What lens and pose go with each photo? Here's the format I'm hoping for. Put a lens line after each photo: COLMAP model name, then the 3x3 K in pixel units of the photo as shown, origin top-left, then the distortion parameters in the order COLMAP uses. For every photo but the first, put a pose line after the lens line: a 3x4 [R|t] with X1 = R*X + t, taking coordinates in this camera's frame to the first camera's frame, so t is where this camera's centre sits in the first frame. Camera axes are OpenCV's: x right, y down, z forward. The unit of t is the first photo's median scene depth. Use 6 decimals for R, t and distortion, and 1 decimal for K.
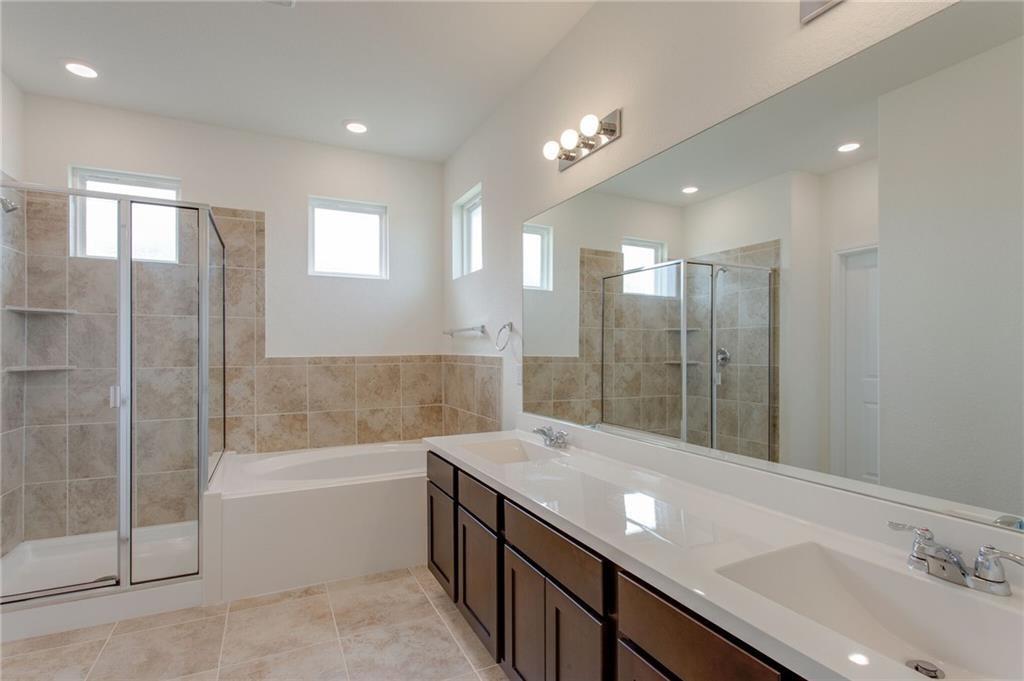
lens RADIAL K [[499.5, 0, 506.7], [0, 499.5, 347.0], [0, 0, 1]] dist [-0.001025, 0.000169]
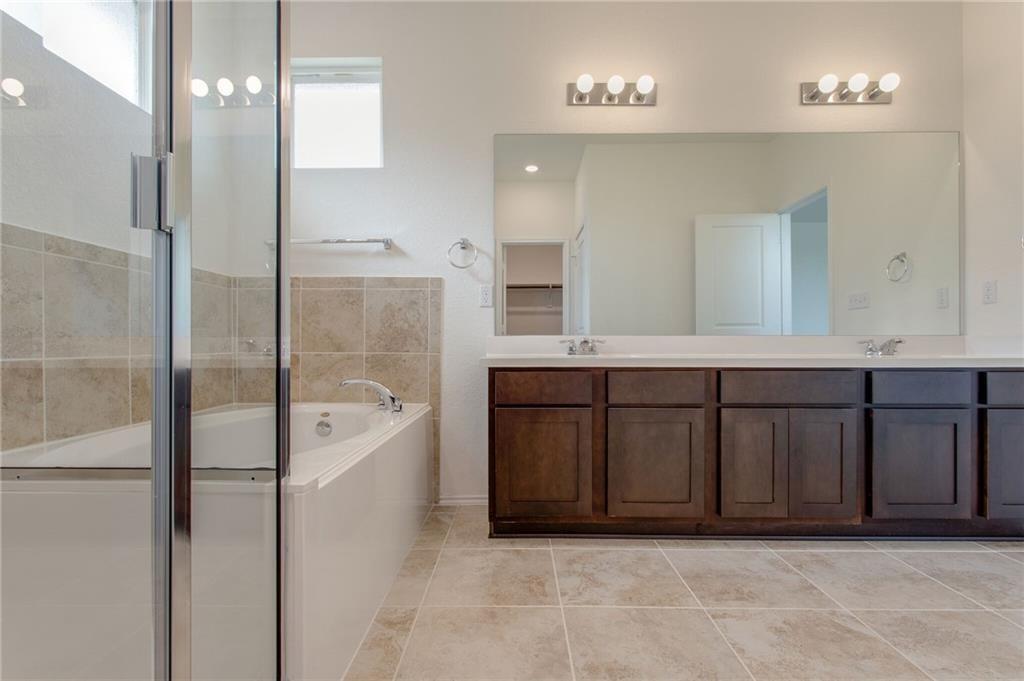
lens RADIAL K [[485.9, 0, 512.7], [0, 485.9, 350.3], [0, 0, 1]] dist [-0.002003, 0.000123]
pose [[0.440166, -0.001345, 0.897916, -0.604682], [-0.005032, 0.999979, 0.003965, 0.120490], [-0.897903, -0.006263, 0.440150, 0.447453]]
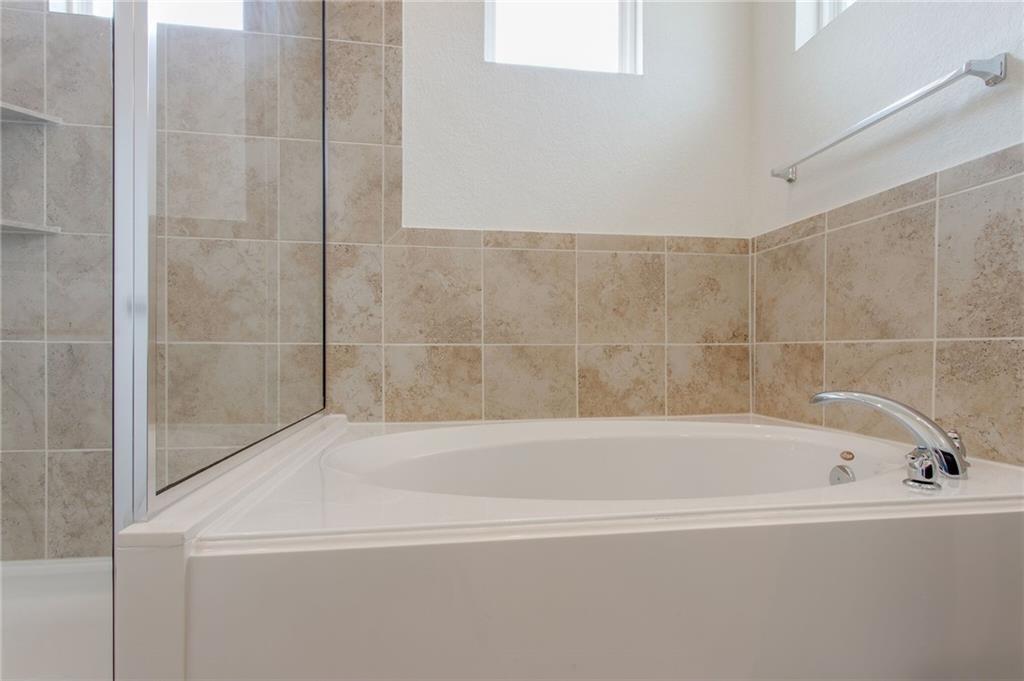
lens RADIAL K [[485.9, 0, 512.7], [0, 485.9, 350.3], [0, 0, 1]] dist [-0.002003, 0.000123]
pose [[0.954674, 0.005496, -0.297601, -0.232004], [-0.004389, 0.999981, 0.004390, 0.135277], [0.297620, -0.002885, 0.954680, 0.563961]]
